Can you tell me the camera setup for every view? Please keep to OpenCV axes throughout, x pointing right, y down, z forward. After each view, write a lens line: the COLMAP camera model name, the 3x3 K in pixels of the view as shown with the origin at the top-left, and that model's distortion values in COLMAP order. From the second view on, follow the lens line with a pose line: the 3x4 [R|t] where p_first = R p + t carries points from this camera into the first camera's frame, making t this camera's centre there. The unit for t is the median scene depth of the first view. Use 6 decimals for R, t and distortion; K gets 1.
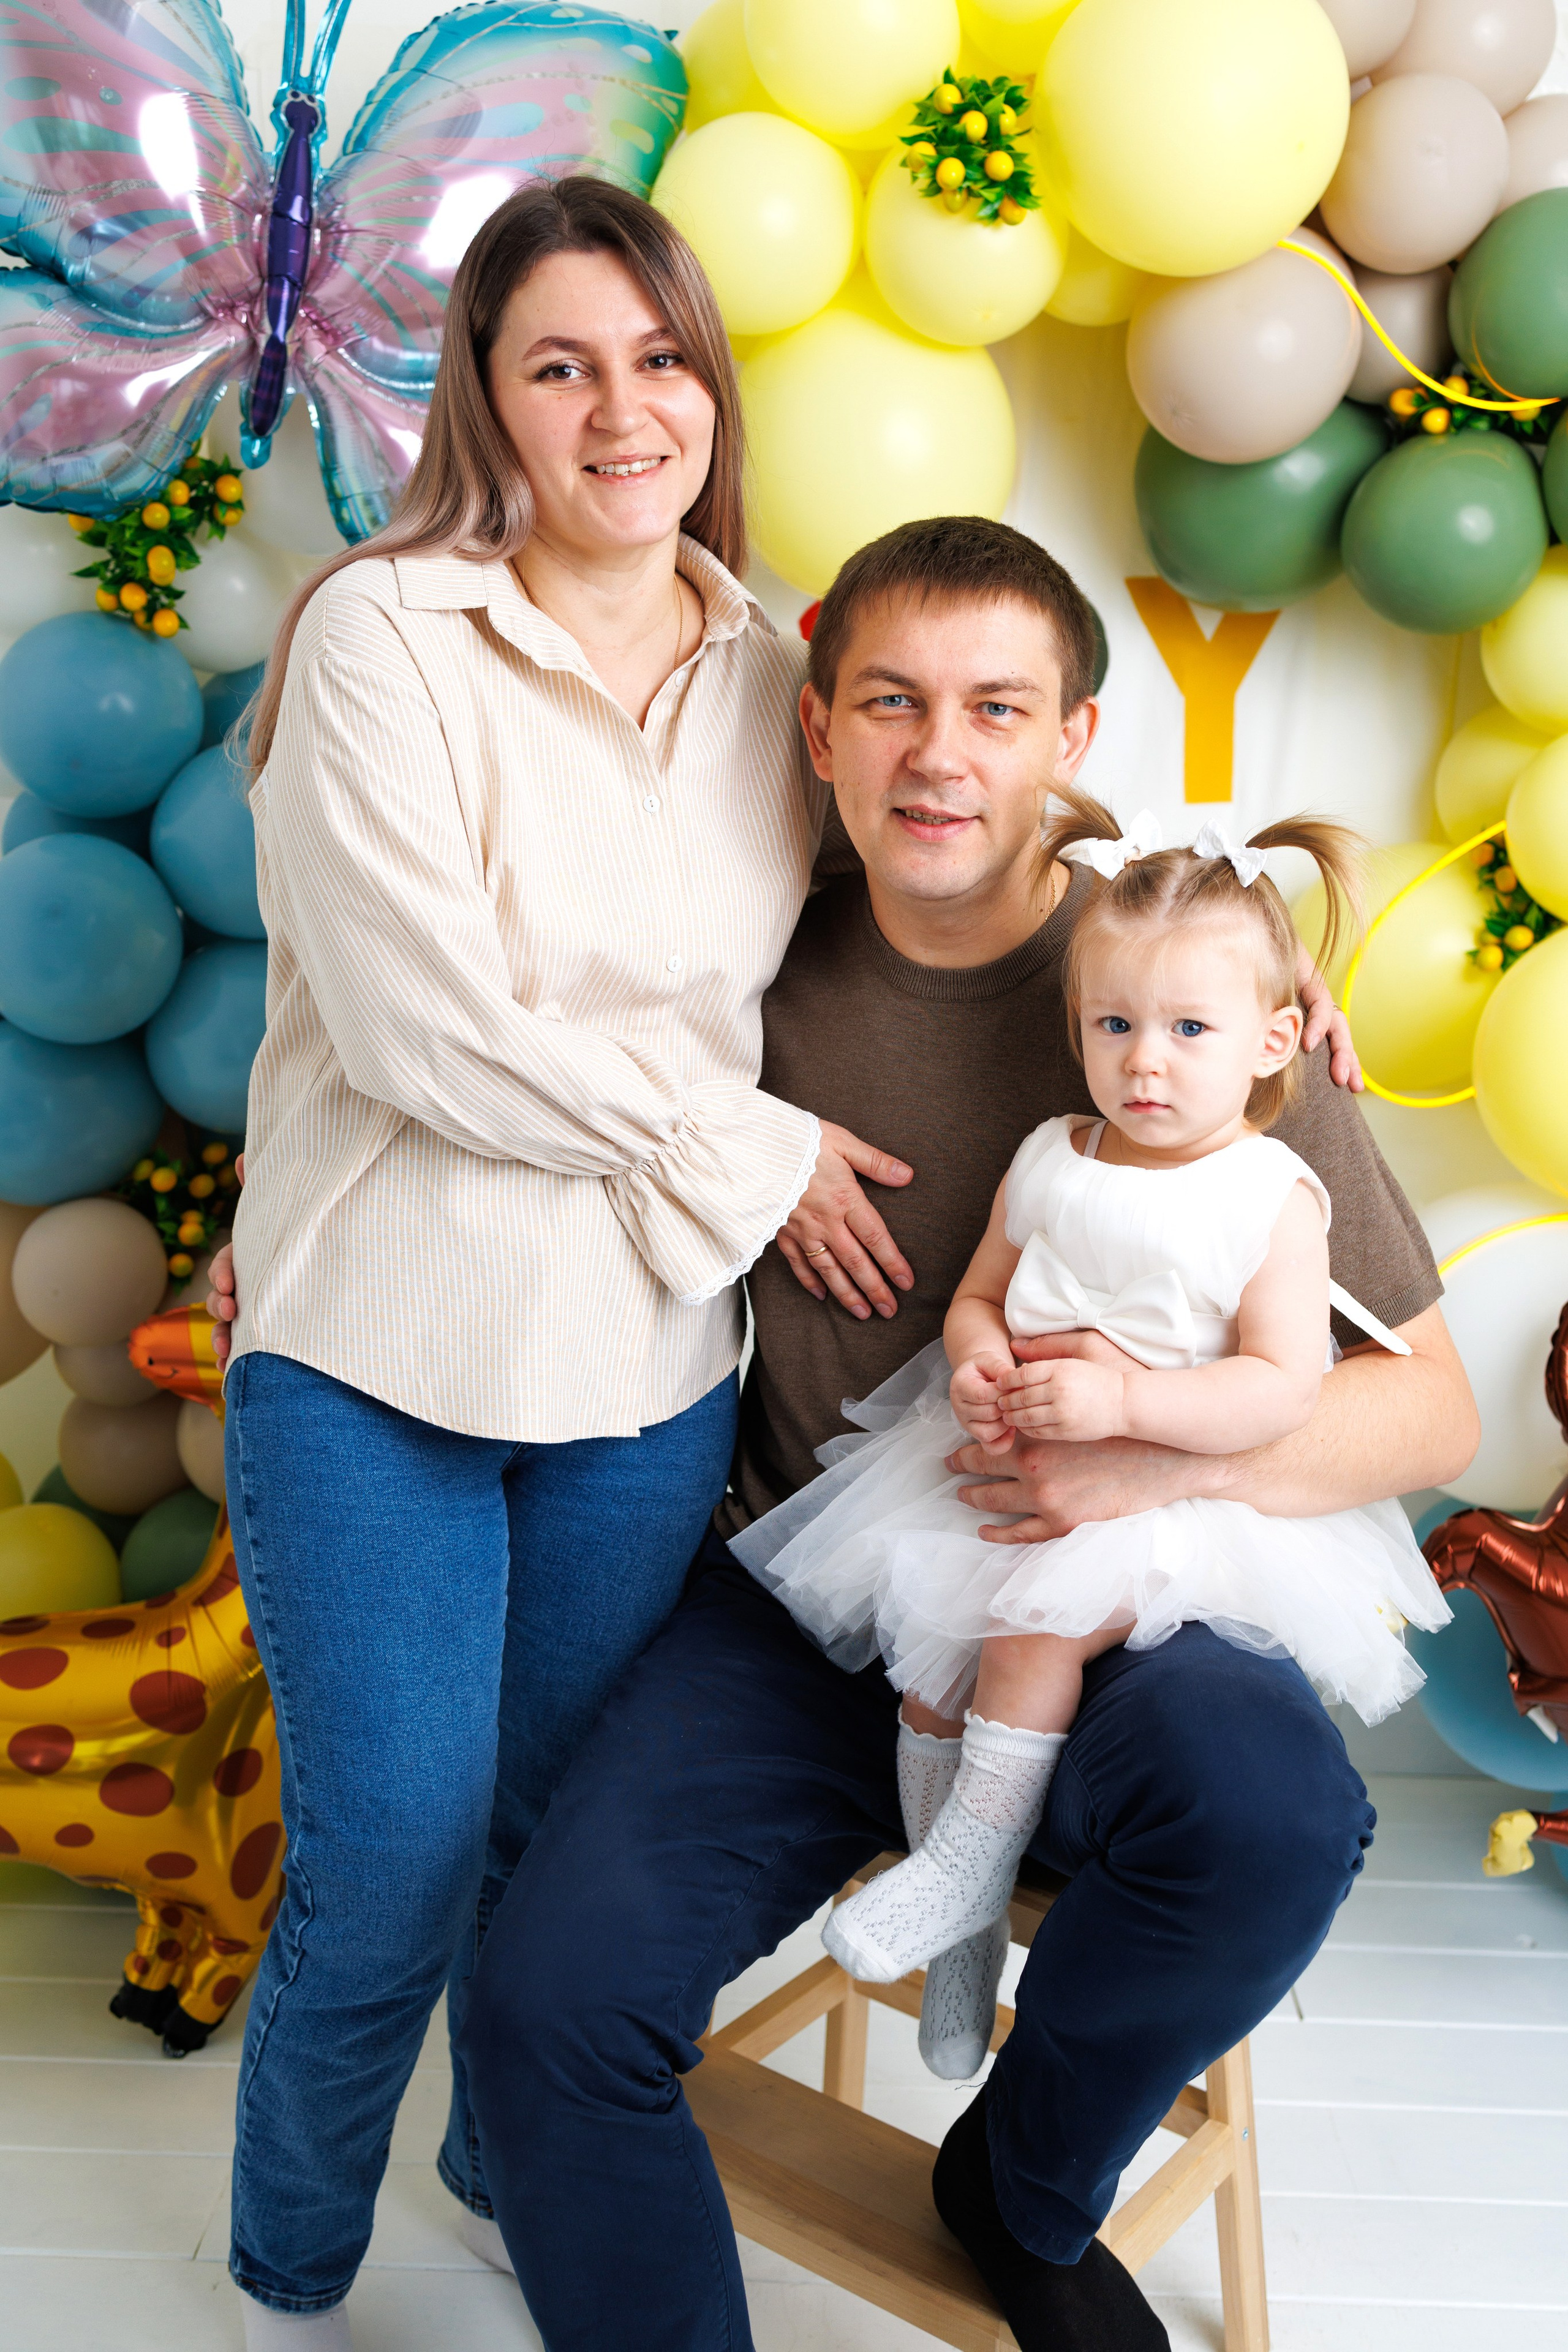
lens RADIAL K [[2271.3, 0, 787.8], [0, 2271.3, 1164.3], [0, 0, 1]] dist [-0.000063, 0.000000]
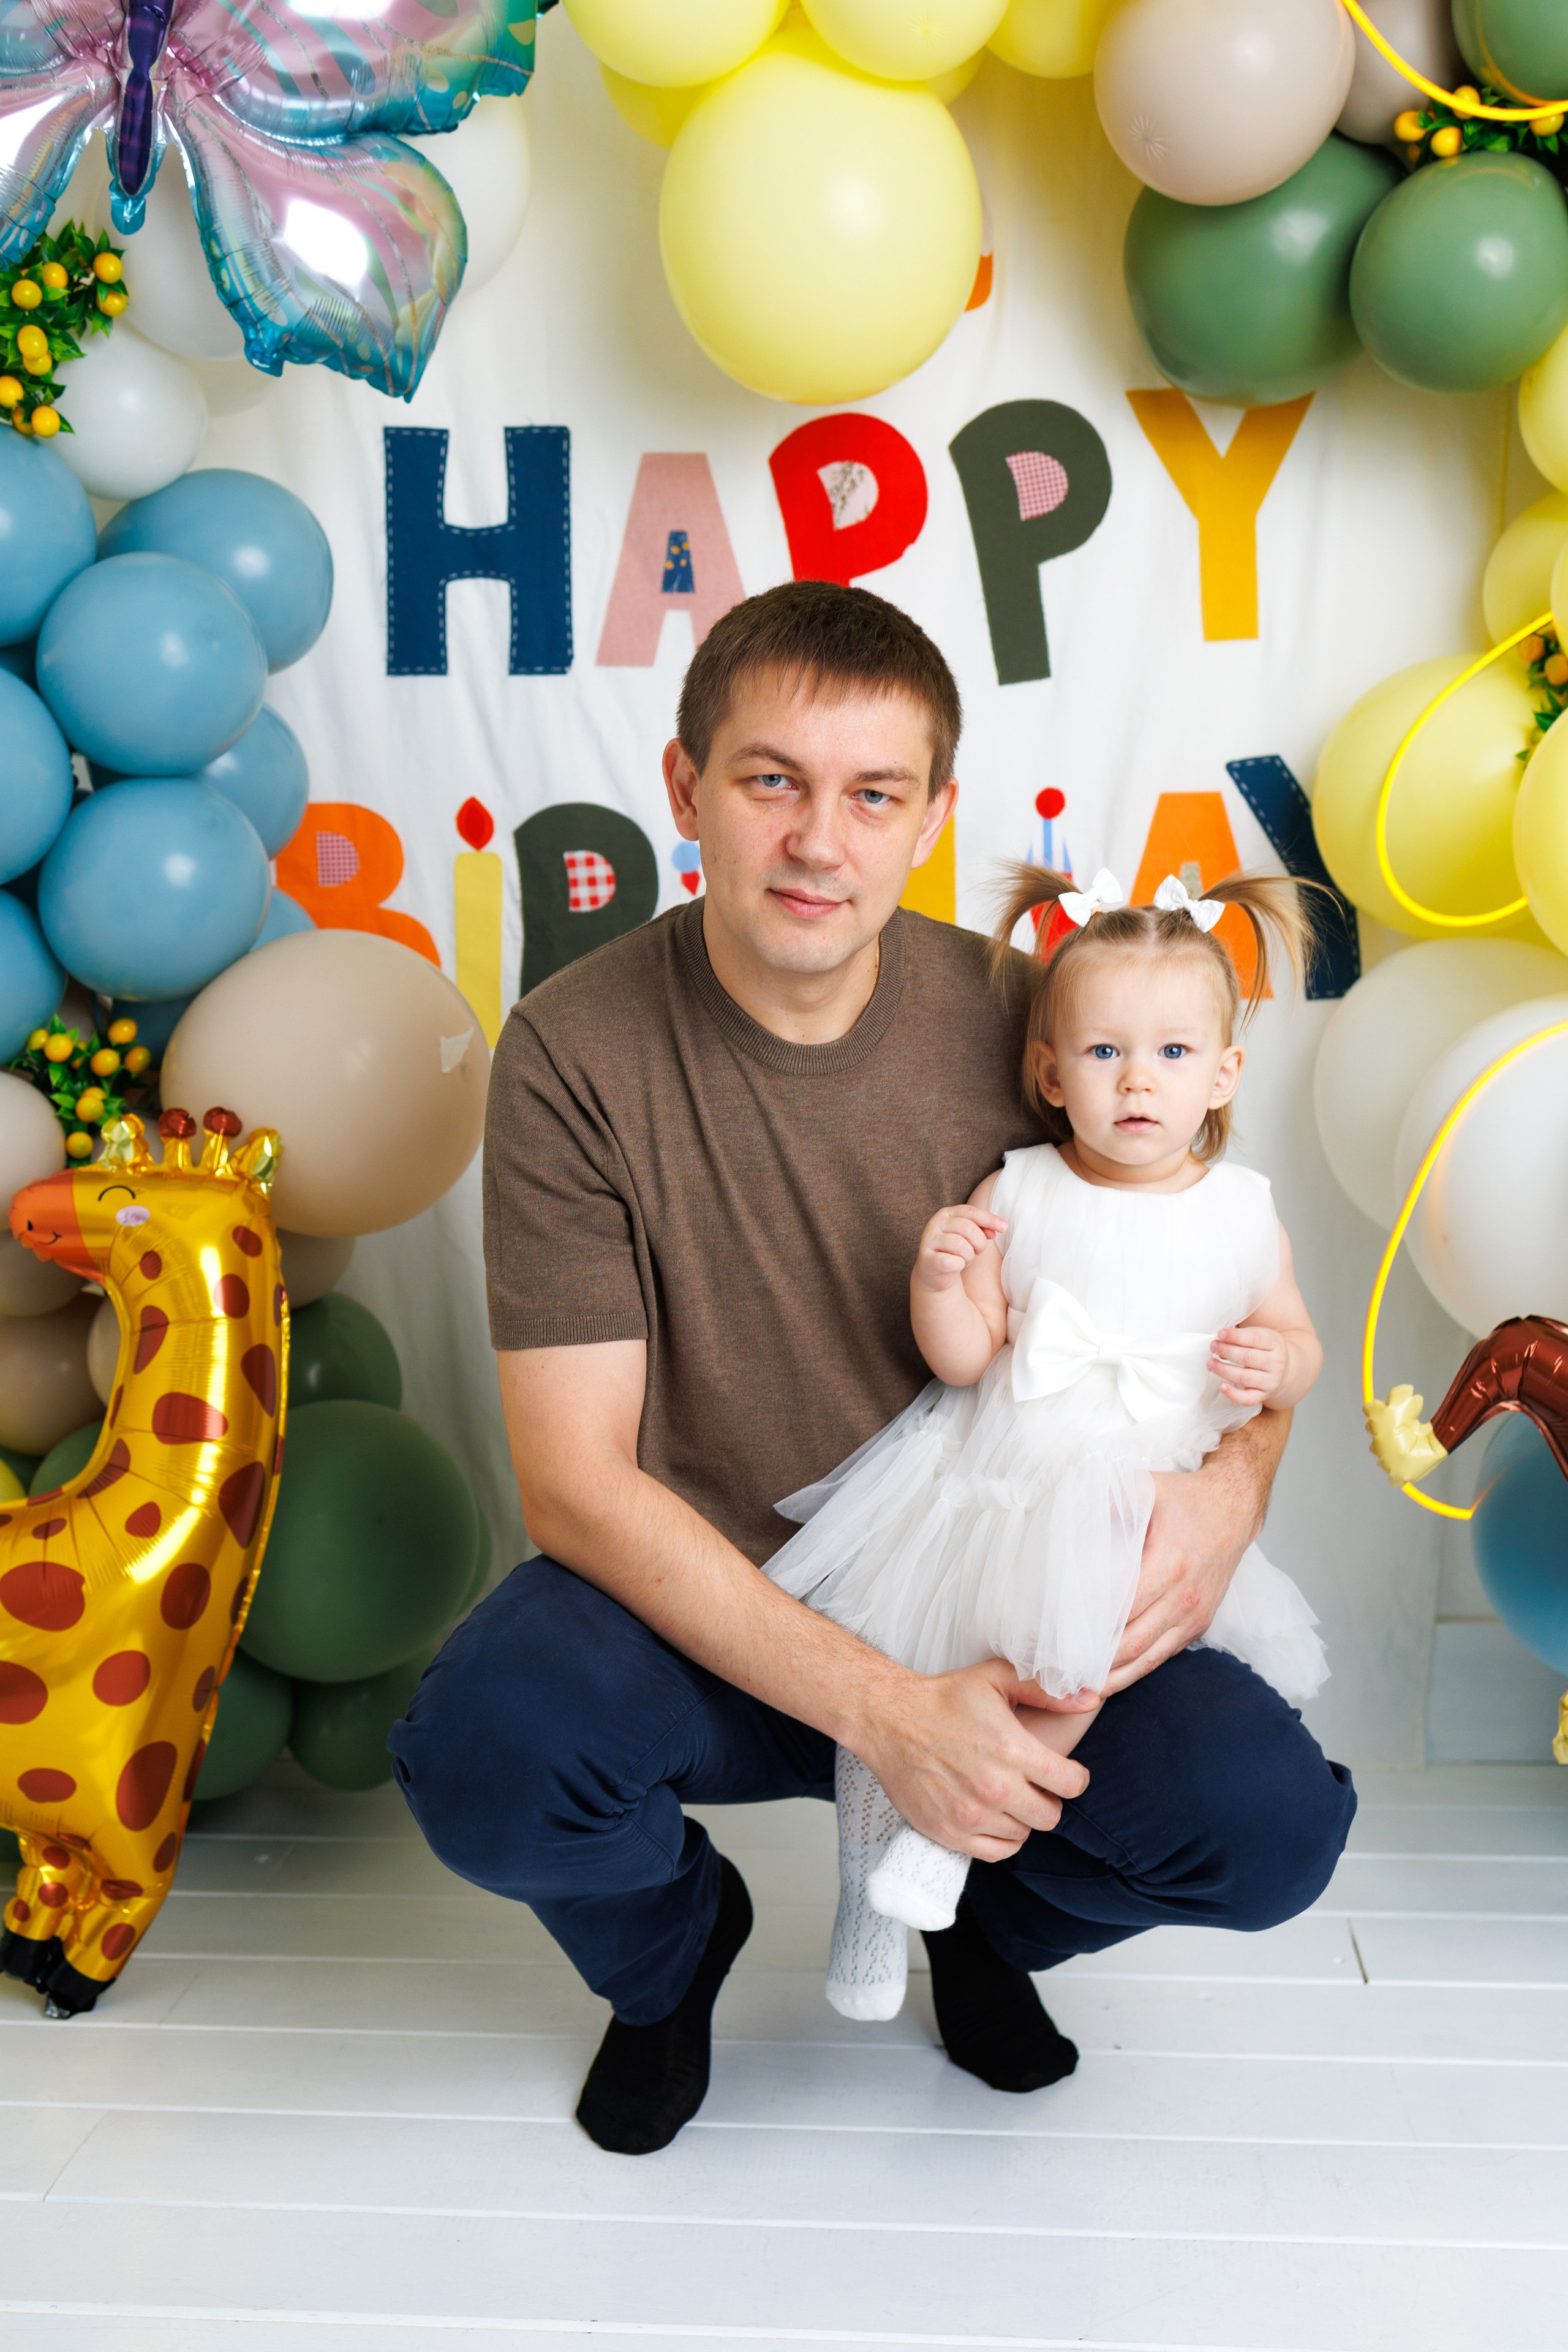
lens RADIAL K [[2400.3, 0, 802.1], [0, 2400.3, 1262.2], [0, 0, 1]] dist [0.002585, 0.000000]
pose [[0.997693, -0.026156, -0.062654, 0.086218], [0.022276, 0.997837, -0.061849, 0.173749], [0.064136, 0.060310, 0.996117, 0.079310]]
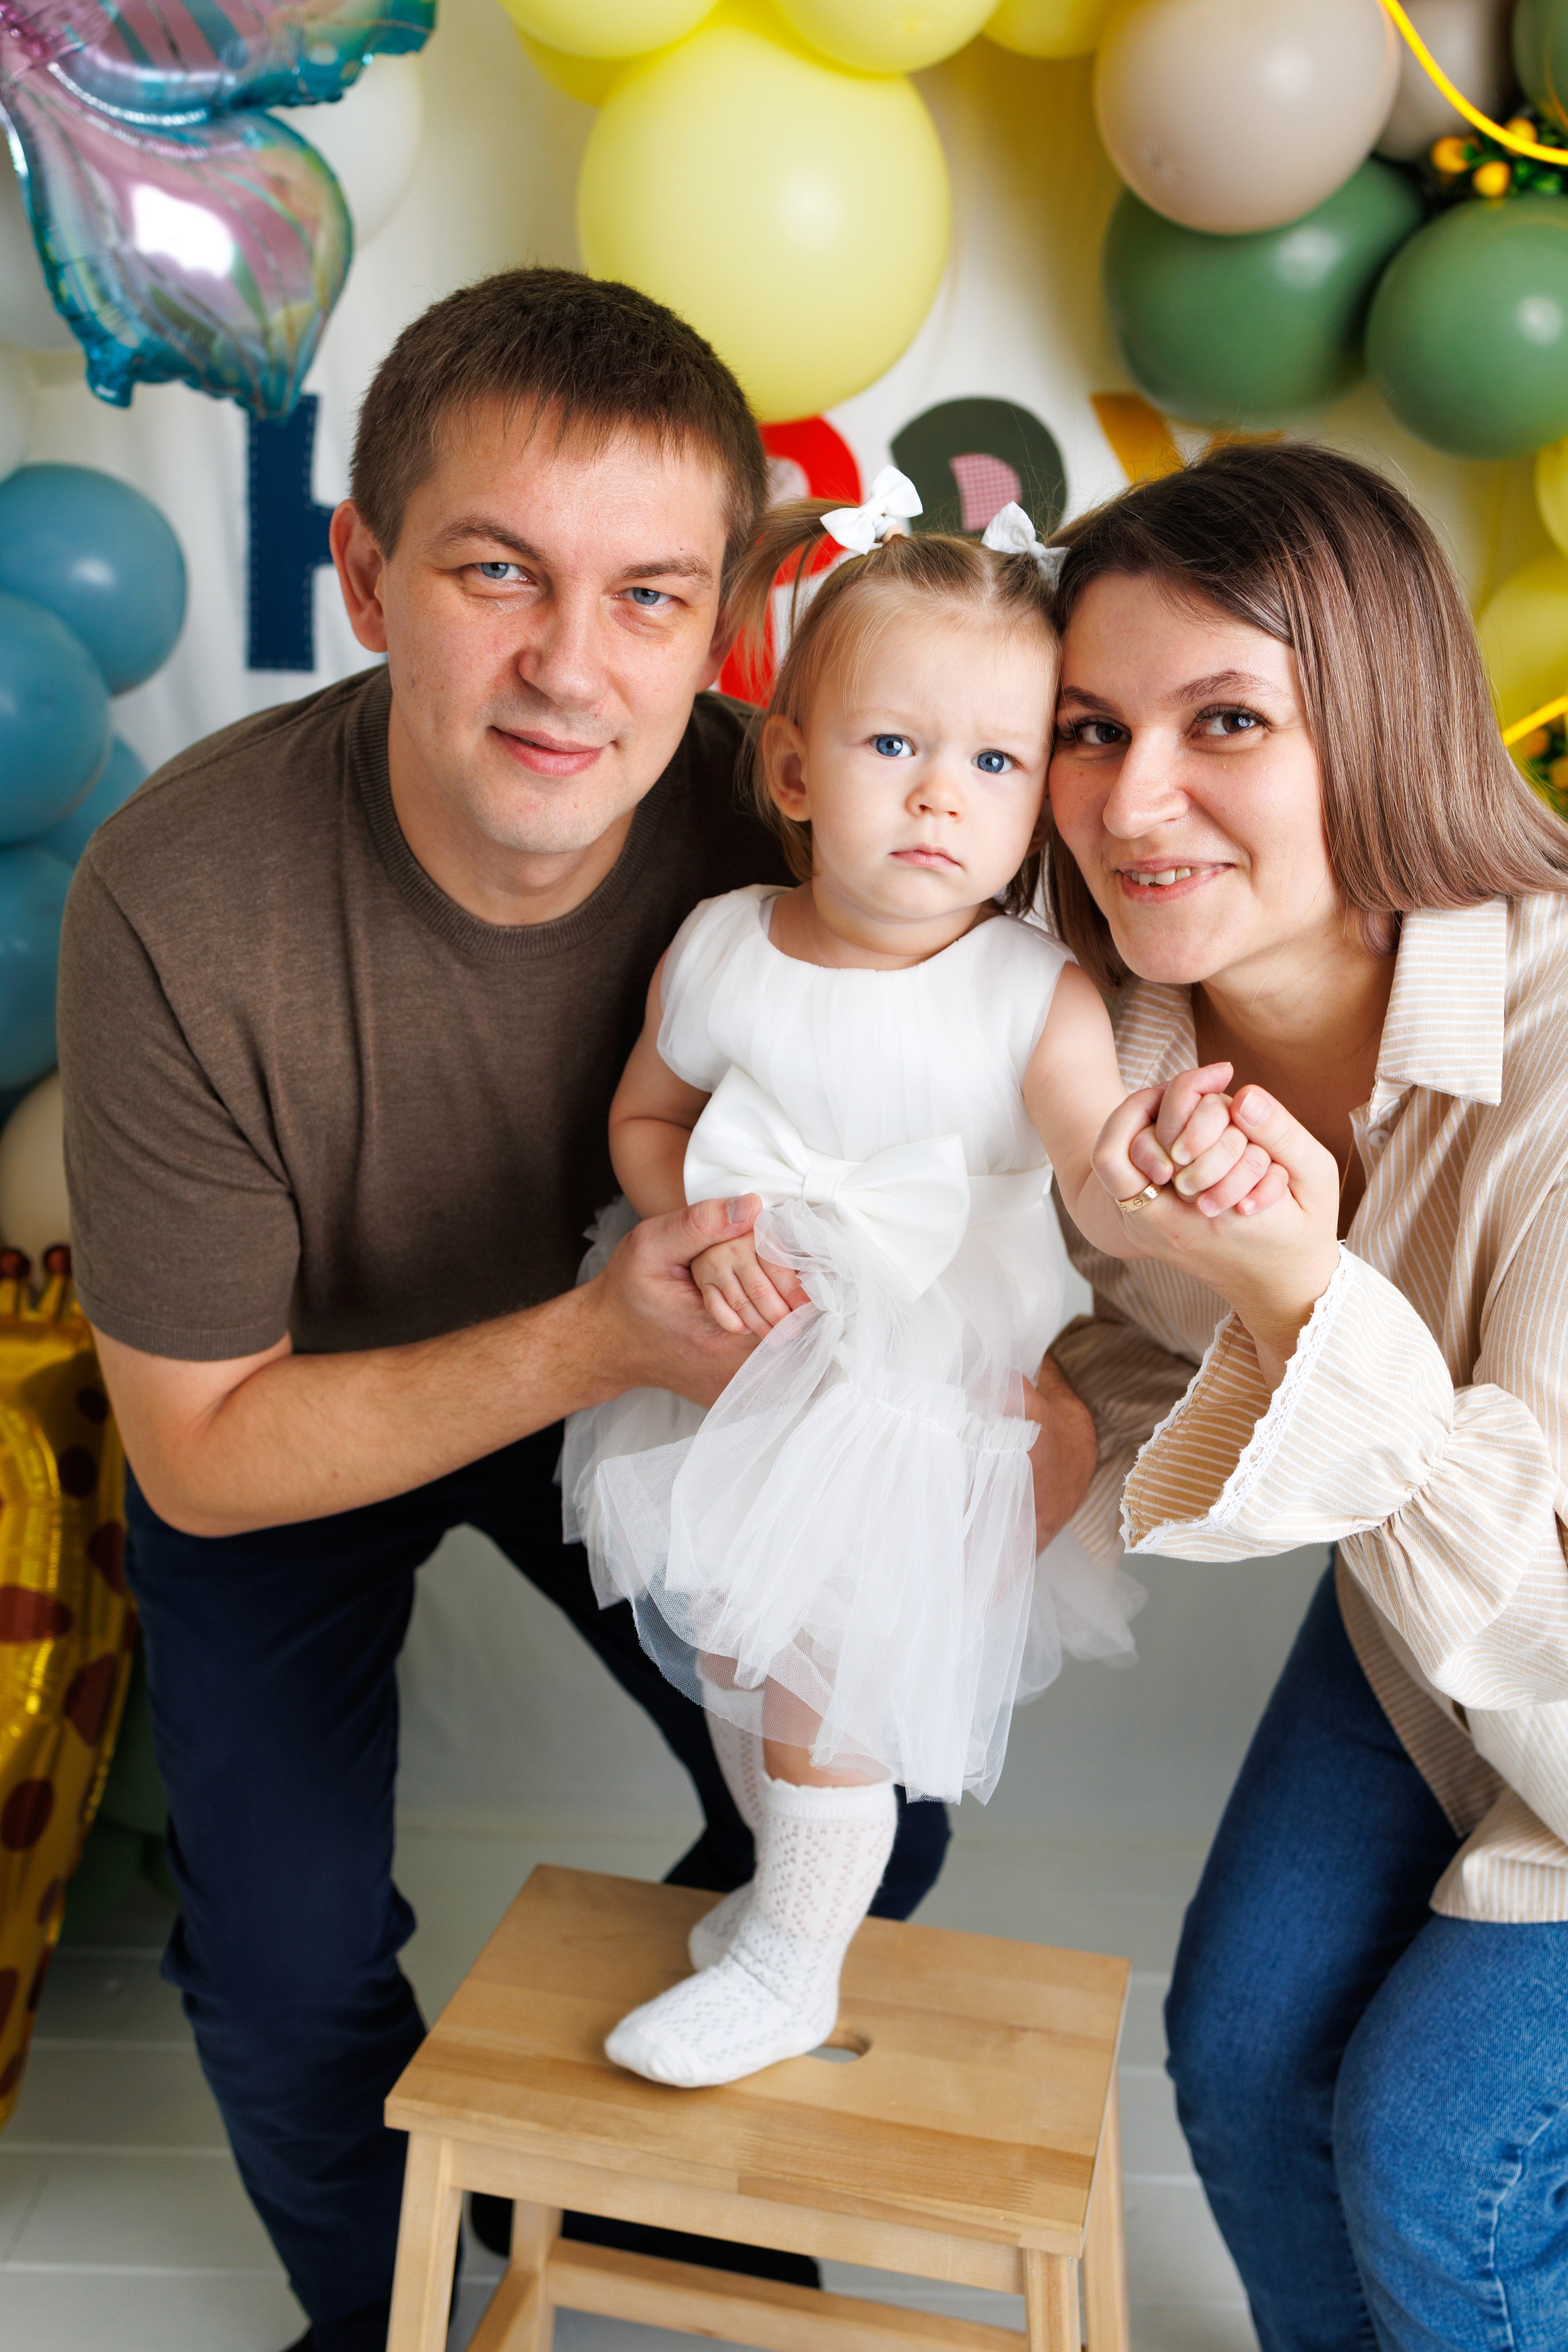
lens RADIAL K [[2271.3, 0, 765.2], [0, 2271.3, 1168.0], [0, 0, 1]] dist [-0.000063, 0.000000]
pose [[0.999985, 0.000802, 0.005366, 0.035892], [-0.001050, 0.998923, 0.046389, -0.027850], [-0.005323, -0.046394, 0.998909, 0.226577]]
